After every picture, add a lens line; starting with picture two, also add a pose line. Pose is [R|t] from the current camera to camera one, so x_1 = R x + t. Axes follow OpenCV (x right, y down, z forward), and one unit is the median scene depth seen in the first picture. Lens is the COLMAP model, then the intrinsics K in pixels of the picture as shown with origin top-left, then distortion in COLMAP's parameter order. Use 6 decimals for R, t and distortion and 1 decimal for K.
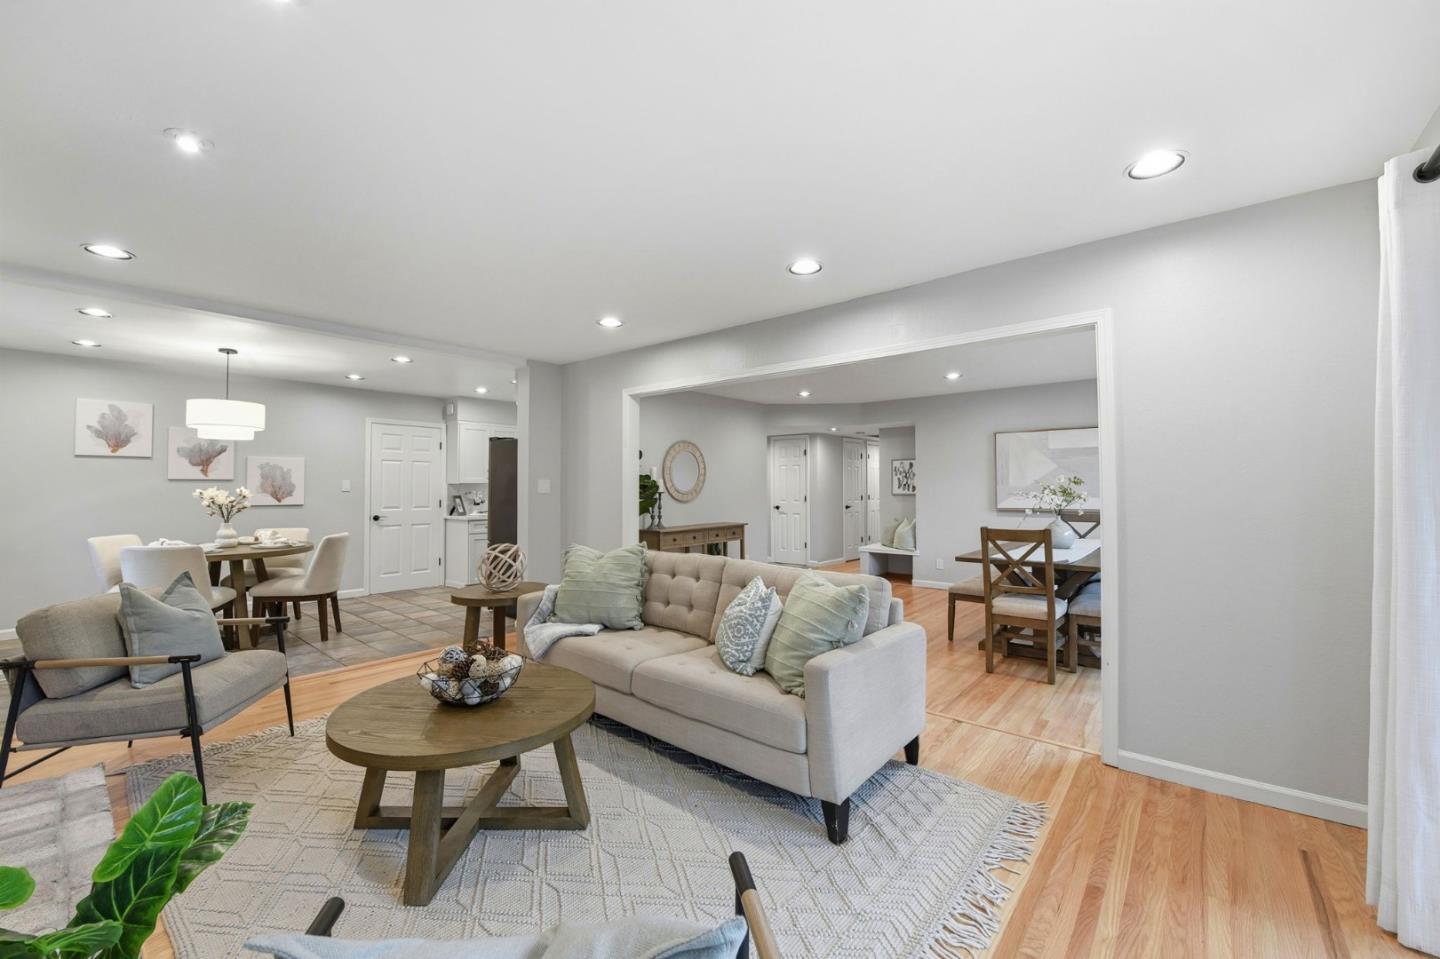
lens RADIAL K [[583.9, 0, 717.2], [0, 583.9, 492.9], [0, 0, 1]] dist [-0.014096, -0.002348]
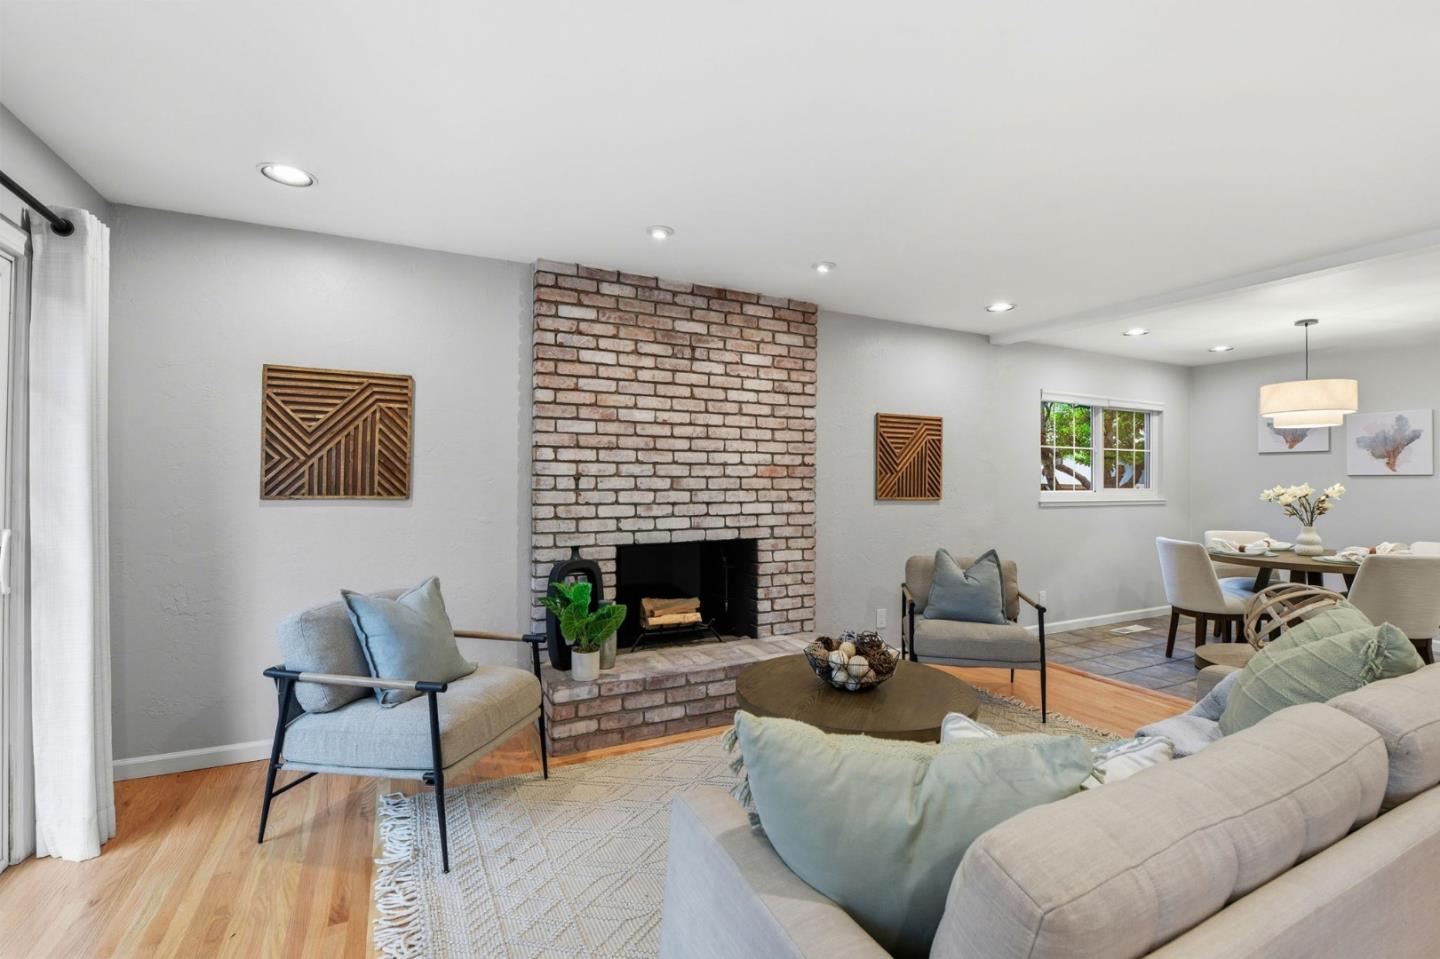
lens RADIAL K [[636.1, 0, 721.4], [0, 636.1, 473.2], [0, 0, 1]] dist [-0.013524, -0.000203]
pose [[-0.392510, -0.010821, -0.919684, 0.276325], [-0.017703, 0.999834, -0.004209, -0.005335], [0.919578, 0.014629, -0.392636, 0.477248]]
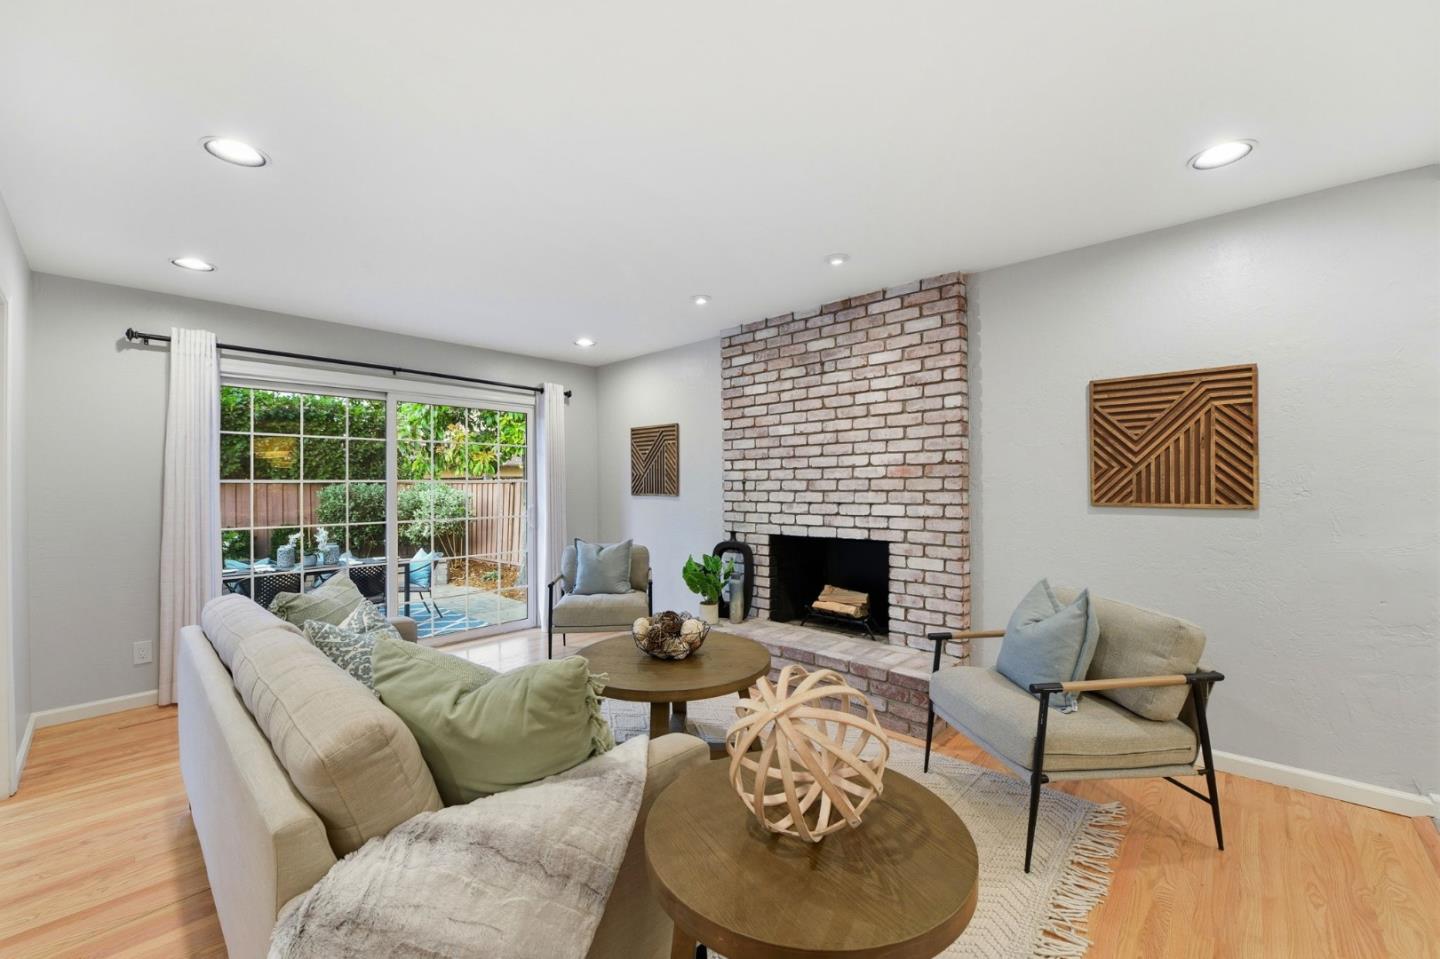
lens RADIAL K [[574.7, 0, 719.6], [0, 574.7, 481.6], [0, 0, 1]] dist [-0.014214, -0.003556]
pose [[-0.998760, 0.010944, 0.048556, -0.227823], [0.011329, 0.999906, 0.007669, -0.007551], [-0.048468, 0.008209, -0.998791, 0.853959]]
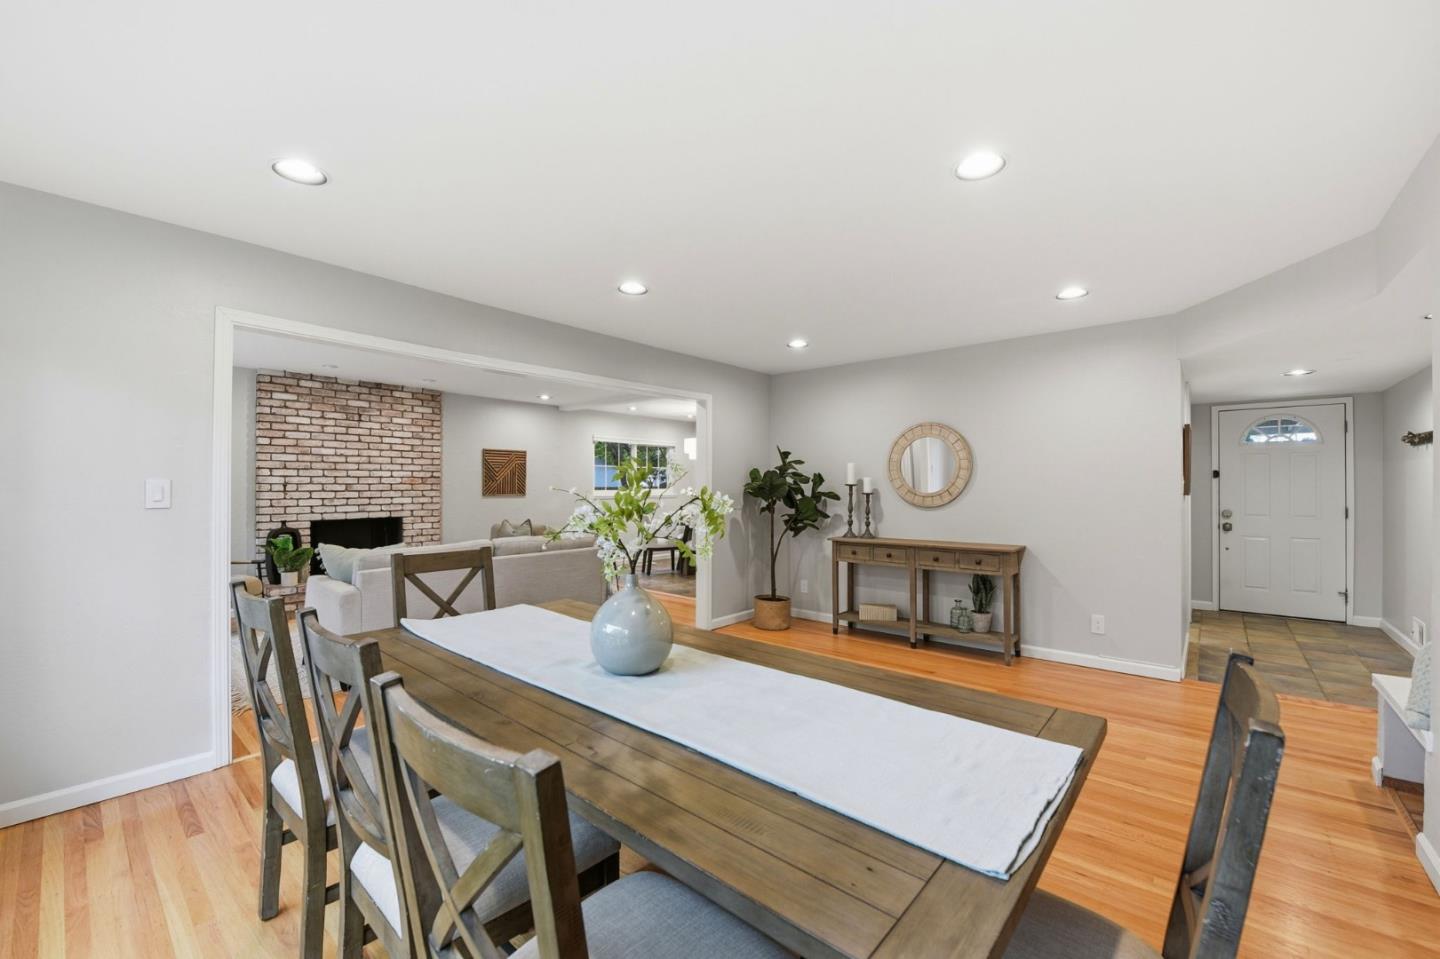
lens RADIAL K [[574.7, 0, 719.6], [0, 574.7, 481.6], [0, 0, 1]] dist [-0.014214, -0.003556]
pose [[-0.004196, -0.005805, -0.999974, 0.782610], [-0.012620, 0.999904, -0.005751, -0.010728], [0.999912, 0.012595, -0.004269, 0.890466]]
